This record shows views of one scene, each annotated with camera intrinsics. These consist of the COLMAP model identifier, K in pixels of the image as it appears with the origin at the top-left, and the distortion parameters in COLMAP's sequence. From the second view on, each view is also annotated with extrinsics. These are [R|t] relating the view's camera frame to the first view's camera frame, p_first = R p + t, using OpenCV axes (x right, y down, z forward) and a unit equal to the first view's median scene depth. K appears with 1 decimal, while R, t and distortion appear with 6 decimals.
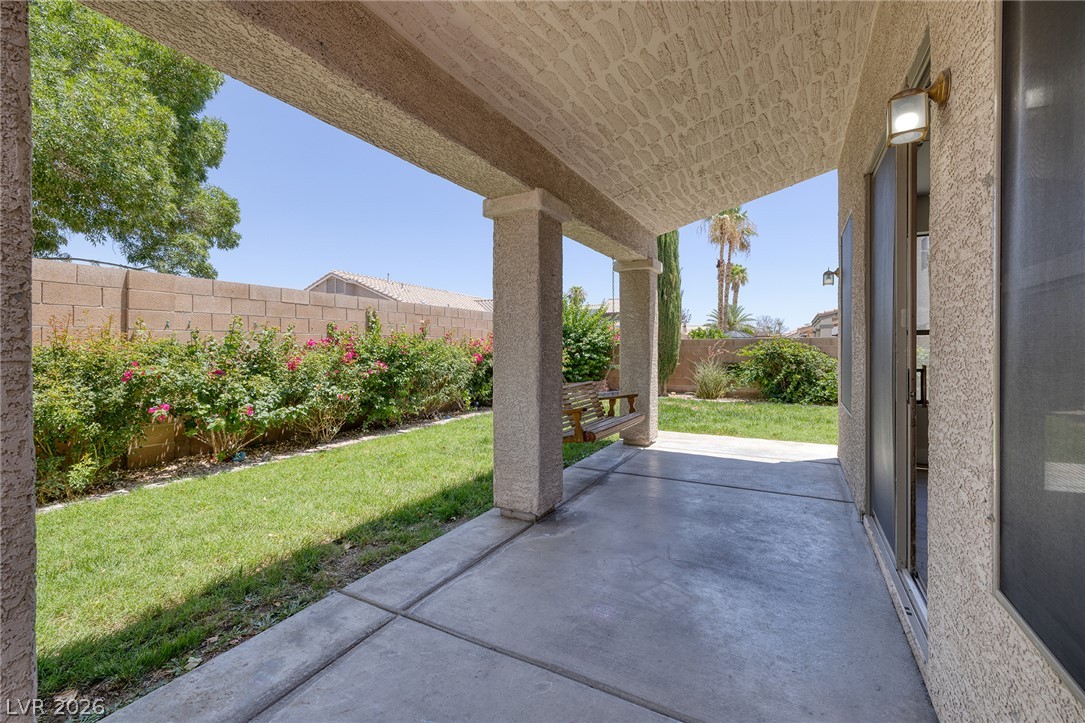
lens RADIAL K [[457.0, 0, 542.8], [0, 457.0, 355.3], [0, 0, 1]] dist [0.002282, 0.000065]
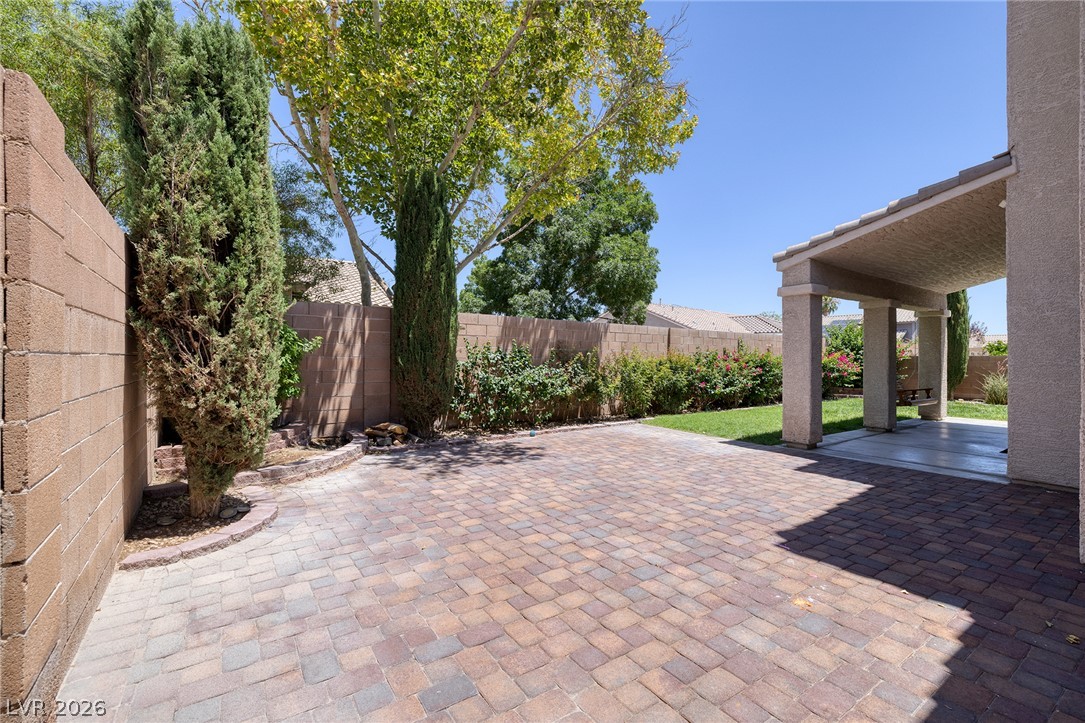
lens RADIAL K [[468.7, 0, 542.5], [0, 468.7, 361.5], [0, 0, 1]] dist [0.000849, 0.000002]
pose [[0.897827, 0.011021, -0.440211, -0.325180], [-0.016381, 0.999831, -0.008378, 0.019537], [0.440044, 0.014733, 0.897855, -1.203875]]
